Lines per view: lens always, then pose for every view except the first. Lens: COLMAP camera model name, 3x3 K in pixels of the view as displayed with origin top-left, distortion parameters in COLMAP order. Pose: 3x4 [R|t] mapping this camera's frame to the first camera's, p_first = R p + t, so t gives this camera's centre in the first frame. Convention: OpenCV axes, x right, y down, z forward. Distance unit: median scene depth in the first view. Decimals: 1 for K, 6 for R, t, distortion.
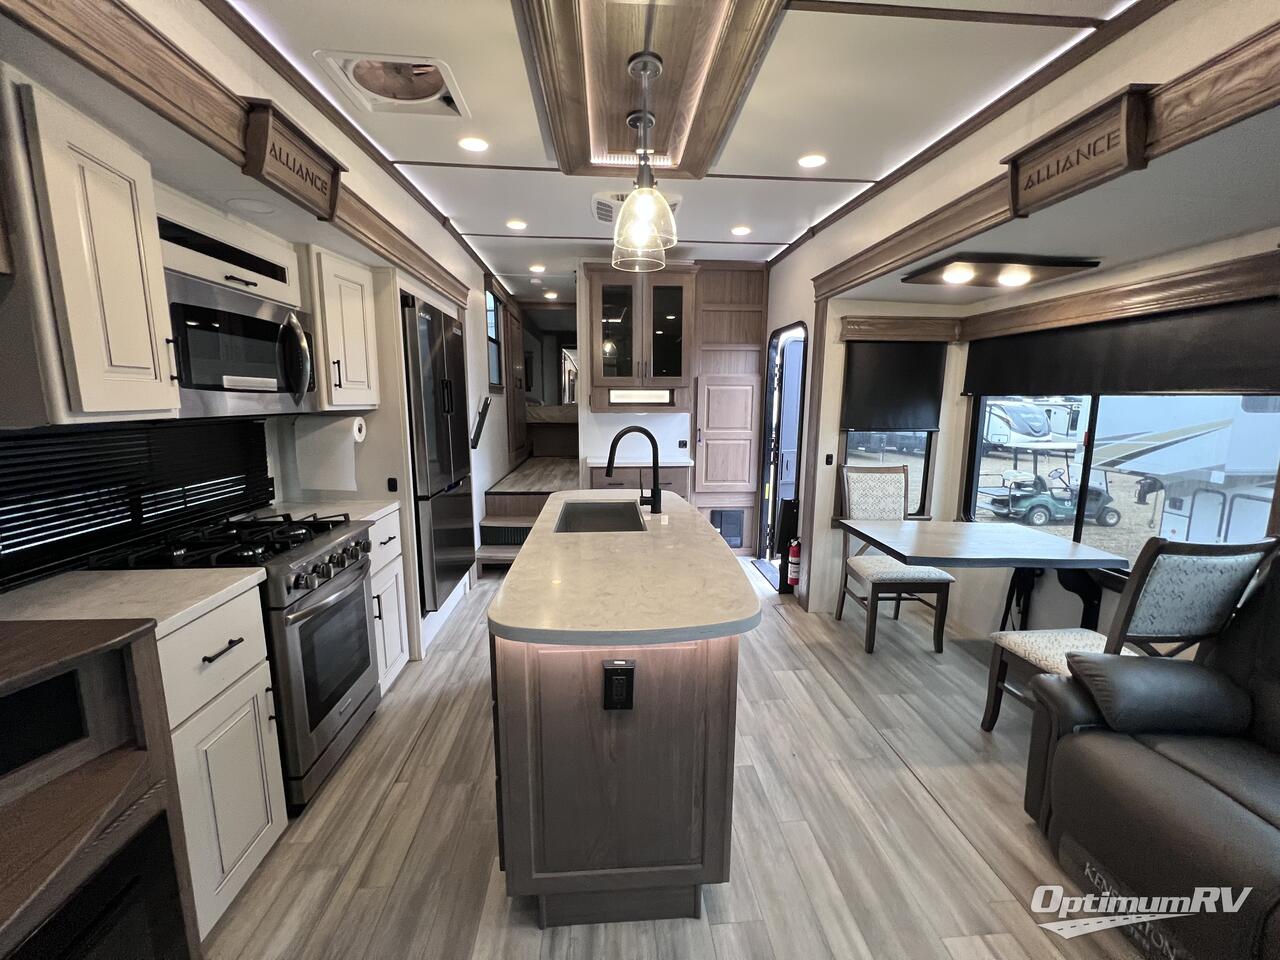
lens RADIAL K [[511.1, 0, 638.2], [0, 511.1, 481.9], [0, 0, 1]] dist [-0.002825, 0.000296]
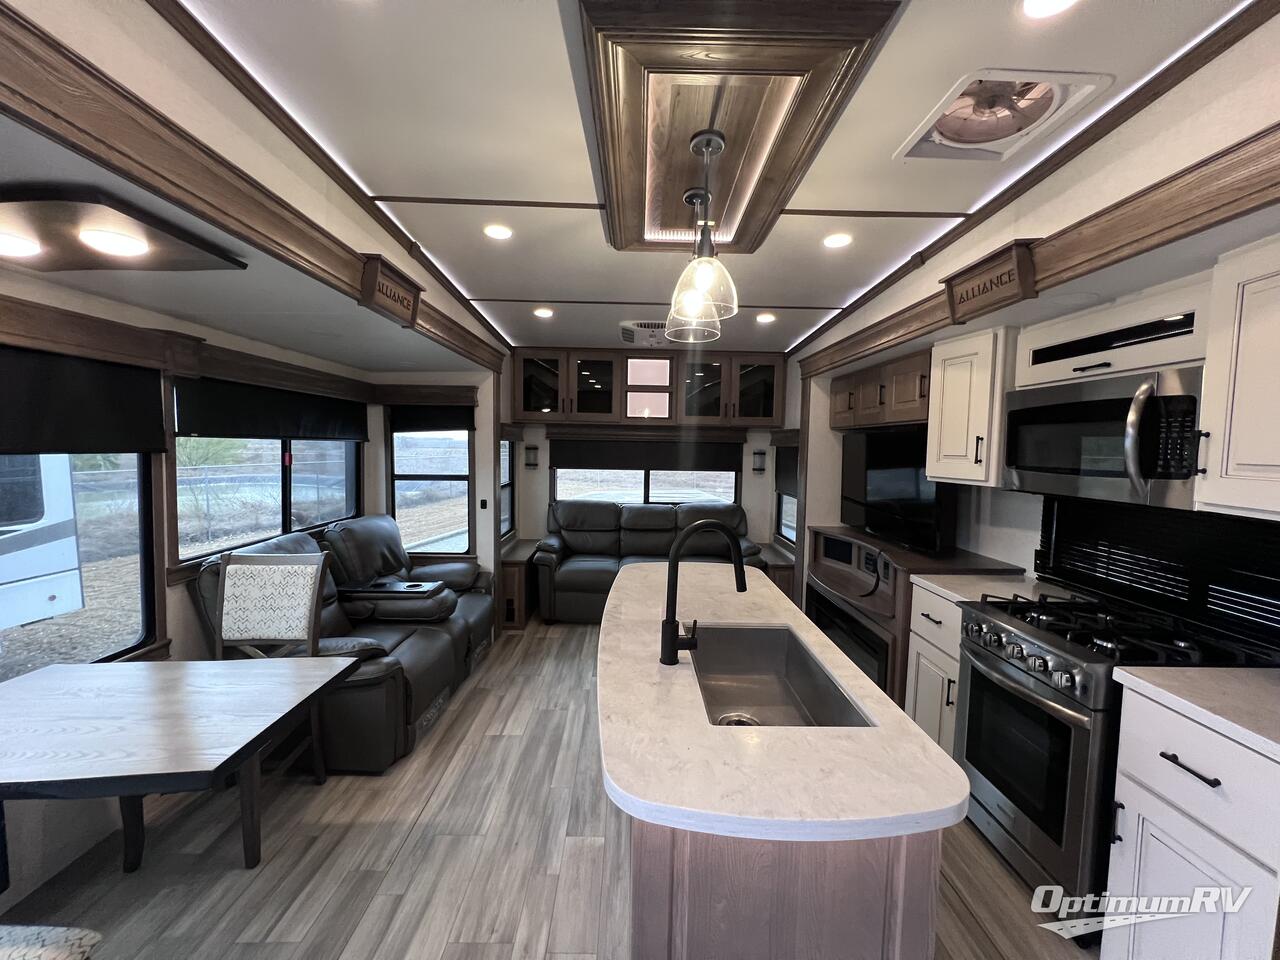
lens RADIAL K [[511.1, 0, 636.3], [0, 511.1, 479.4], [0, 0, 1]] dist [-0.002825, 0.000296]
pose [[-0.997770, -0.028762, 0.060228, 0.030599], [-0.014353, 0.973735, 0.227231, -0.205606], [-0.065182, 0.225860, -0.971977, 1.093726]]
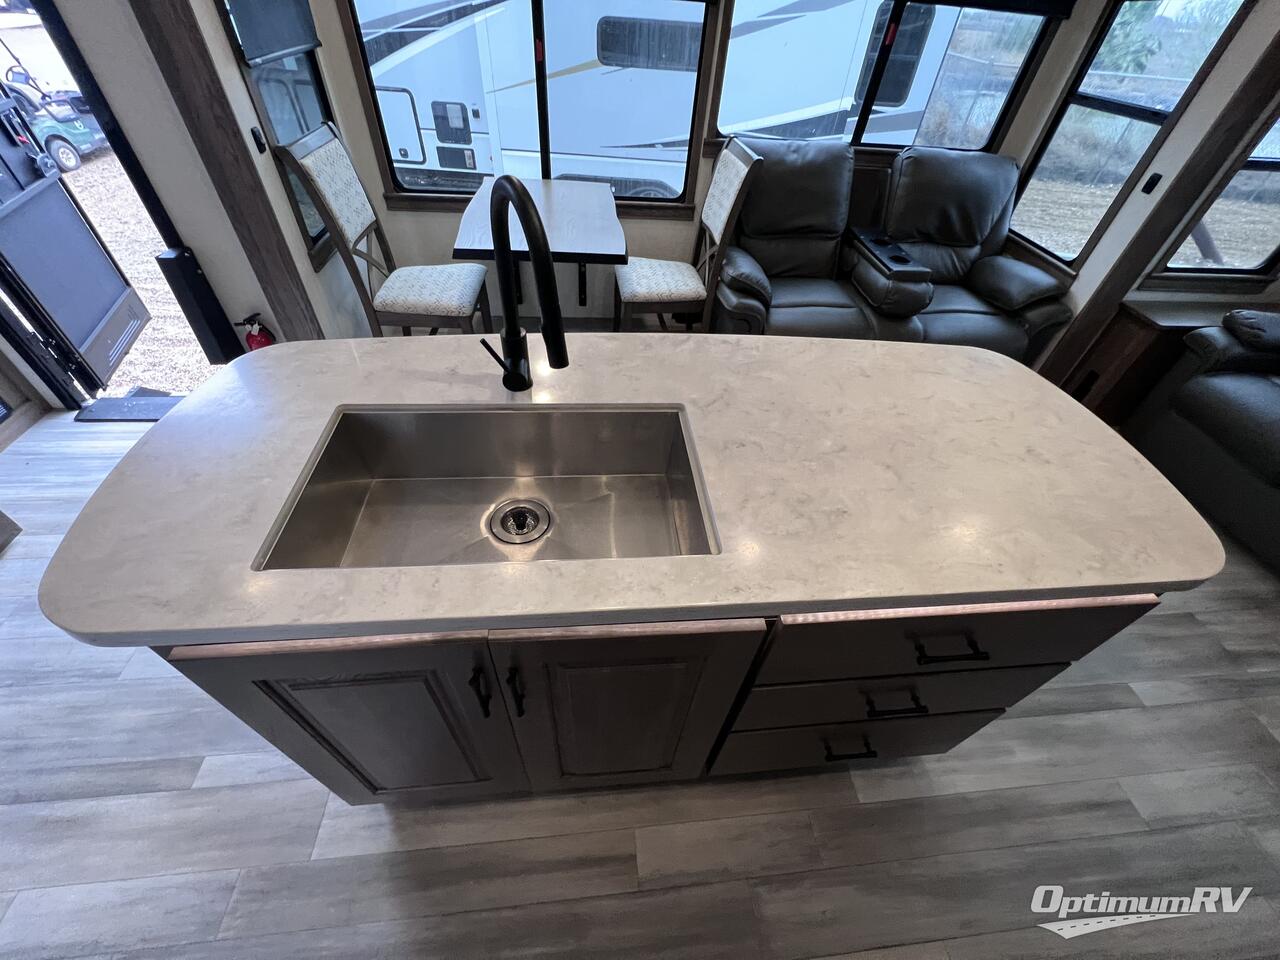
lens RADIAL K [[513.3, 0, 637.9], [0, 513.3, 483.4], [0, 0, 1]] dist [-0.000153, -0.000666]
pose [[-0.021059, -0.708816, 0.705079, -0.243907], [0.098008, 0.700375, 0.707014, -0.129614], [-0.994963, 0.083992, 0.054721, 0.620166]]
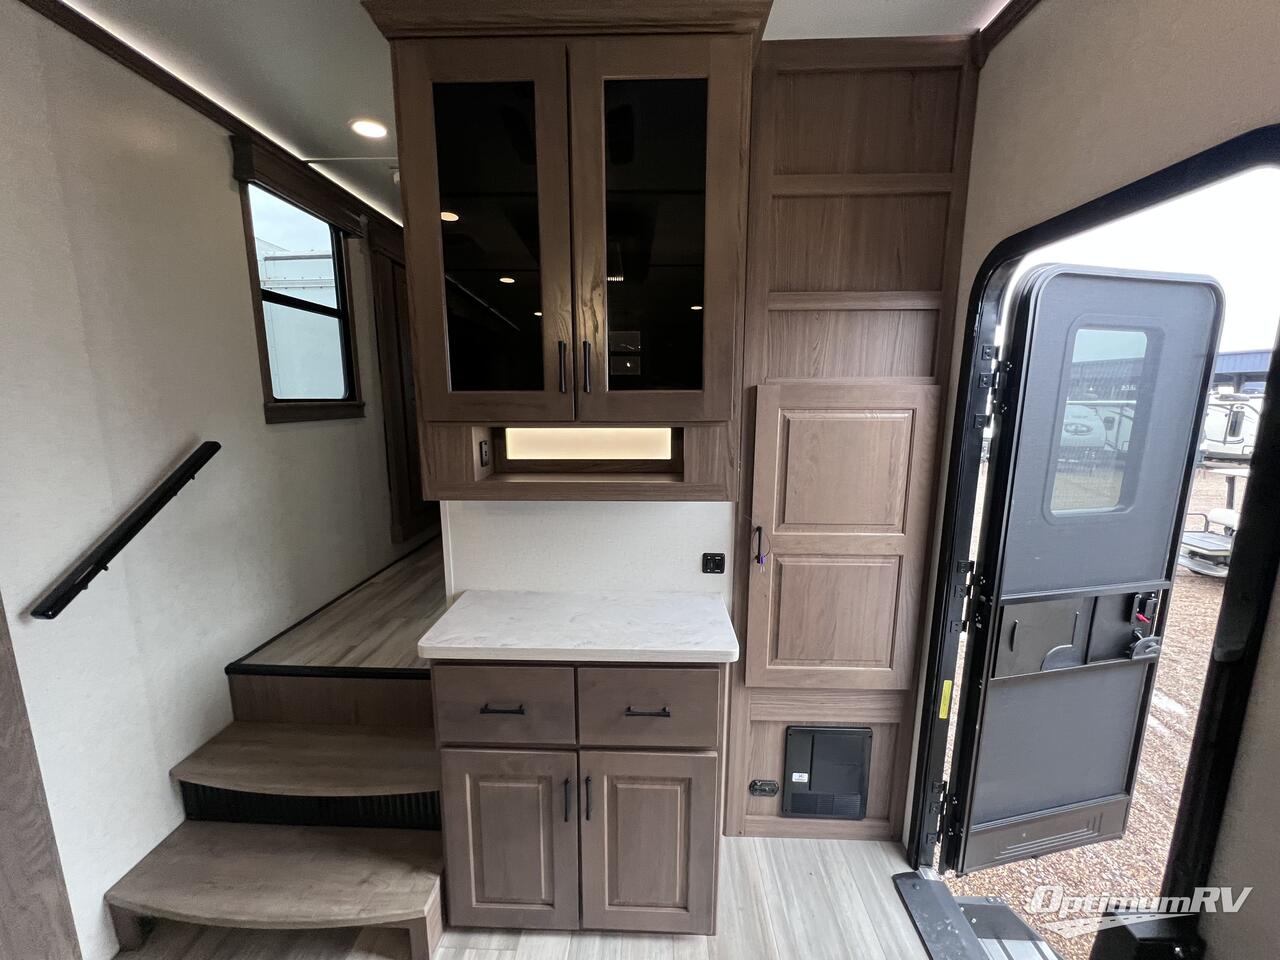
lens RADIAL K [[513.3, 0, 645.6], [0, 513.3, 481.6], [0, 0, 1]] dist [-0.000153, -0.000666]
pose [[0.995290, 0.013536, -0.095991, 0.100015], [-0.012941, 0.999893, 0.006815, -0.186610], [0.096073, -0.005540, 0.995359, 0.844625]]
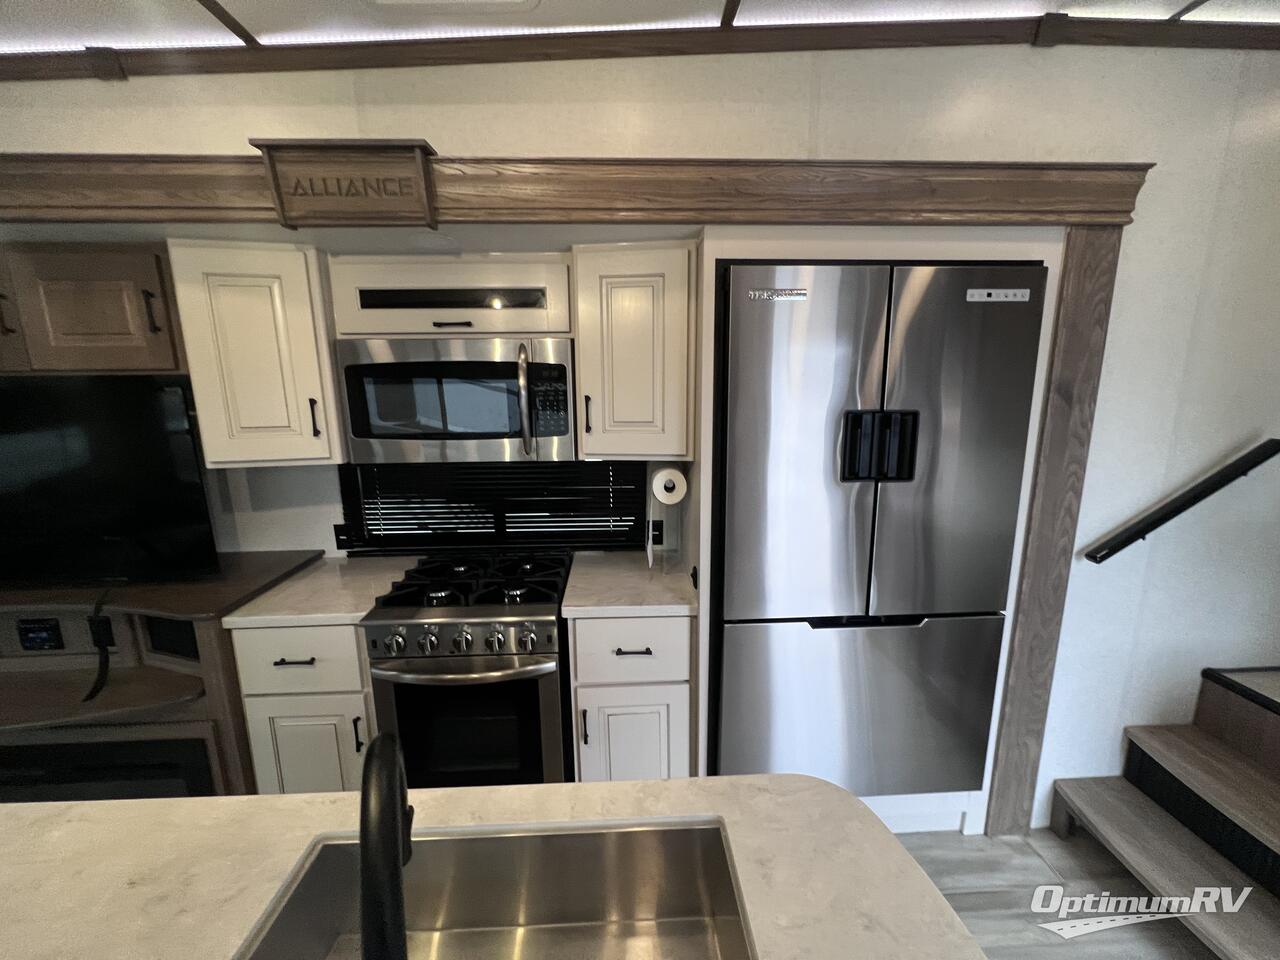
lens RADIAL K [[511.1, 0, 640.0], [0, 511.1, 482.4], [0, 0, 1]] dist [-0.002825, 0.000296]
pose [[-0.025763, 0.178796, -0.983549, 0.107982], [-0.153264, 0.971537, 0.180627, -0.173282], [0.987849, 0.155396, 0.002374, 0.724182]]
